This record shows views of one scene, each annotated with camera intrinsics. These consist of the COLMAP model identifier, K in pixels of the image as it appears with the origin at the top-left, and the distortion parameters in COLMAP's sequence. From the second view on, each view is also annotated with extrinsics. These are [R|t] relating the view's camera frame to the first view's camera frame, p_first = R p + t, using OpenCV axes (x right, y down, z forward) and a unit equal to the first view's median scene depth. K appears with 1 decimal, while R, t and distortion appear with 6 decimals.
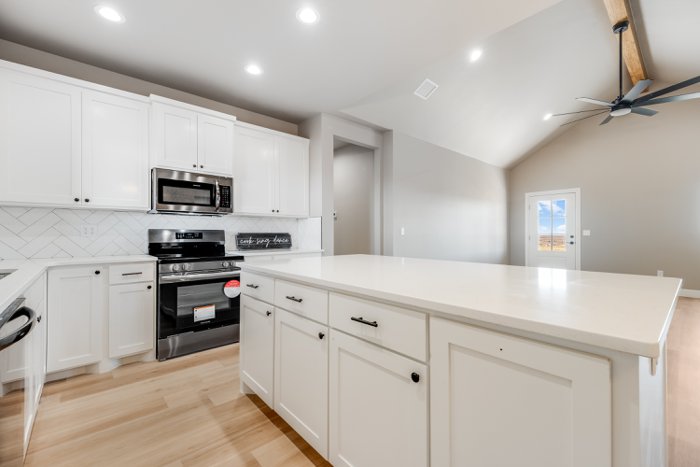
lens RADIAL K [[297.7, 0, 350.0], [0, 297.7, 233.5], [0, 0, 1]] dist [0.000540, -0.000267]
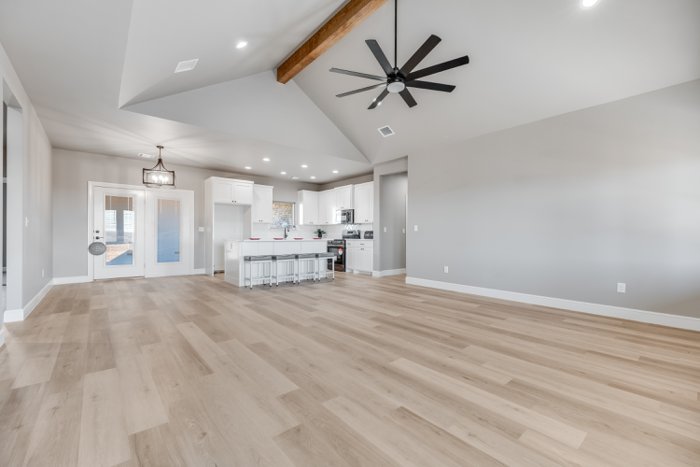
lens RADIAL K [[297.7, 0, 350.0], [0, 297.7, 233.5], [0, 0, 1]] dist [0.000540, -0.000267]
pose [[-0.025676, -0.008389, -0.999635, 2.107376], [-0.003938, 0.999958, -0.008291, 0.040670], [0.999663, 0.003724, -0.025708, 1.047112]]
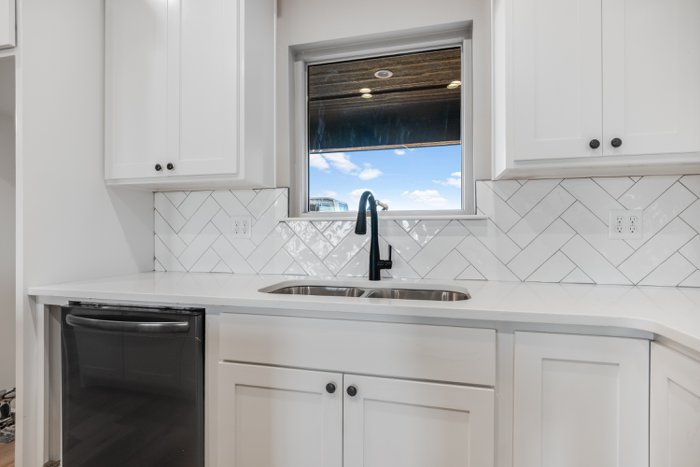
lens RADIAL K [[340.7, 0, 350.0], [0, 340.7, 233.5], [0, 0, 1]] dist [0.000628, -0.000696]
pose [[-0.823465, 0.000473, -0.567366, -0.354583], [-0.000800, 0.999998, 0.001995, 0.001871], [0.567366, 0.002097, -0.823463, 0.729724]]
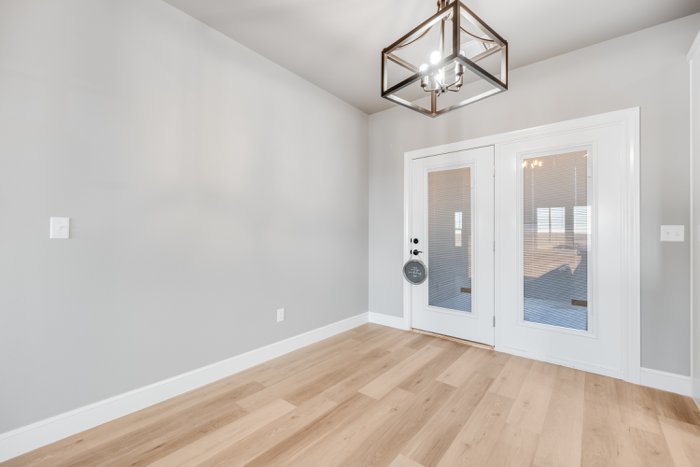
lens RADIAL K [[297.7, 0, 350.0], [0, 297.7, 233.5], [0, 0, 1]] dist [0.000540, -0.000267]
pose [[-0.988428, -0.005577, -0.151590, 0.618759], [-0.004873, 0.999976, -0.005011, -0.000088], [0.151615, -0.004215, -0.988431, 0.372031]]
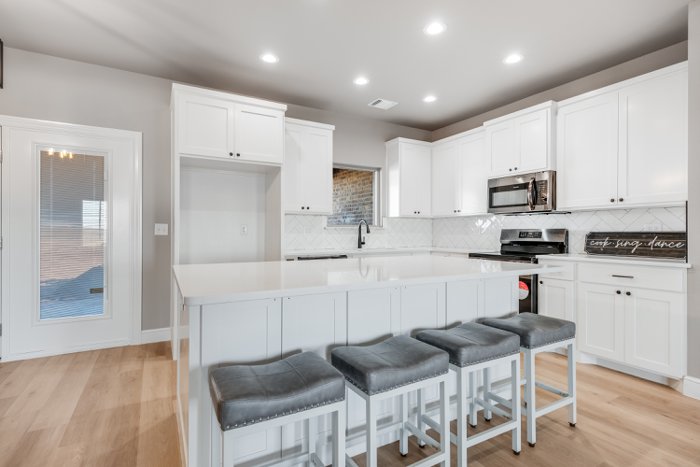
lens RADIAL K [[340.7, 0, 350.0], [0, 340.7, 233.5], [0, 0, 1]] dist [0.000628, -0.000696]
pose [[-0.211324, 0.000443, -0.977416, 0.727375], [-0.002477, 0.999996, 0.000989, 0.003032], [0.977413, 0.002630, -0.211323, 0.628371]]
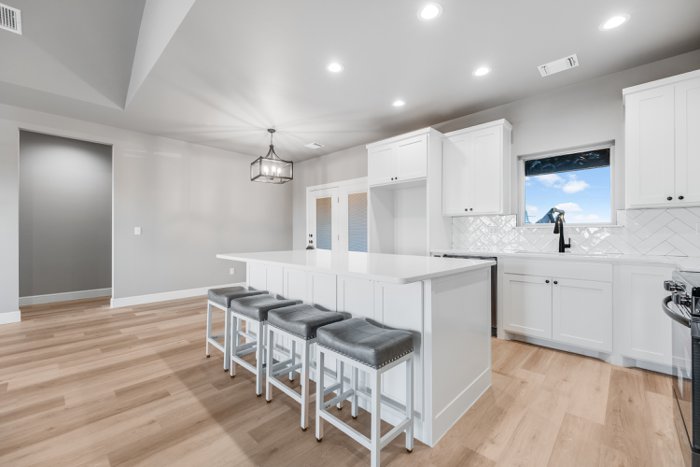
lens RADIAL K [[288.6, 0, 350.0], [0, 288.6, 233.5], [0, 0, 1]] dist [0.000118, -0.000218]
pose [[-0.996587, 0.001907, -0.082529, 0.132216], [0.001562, 0.999990, 0.004236, -0.001877], [0.082536, 0.004093, -0.996580, 1.261977]]
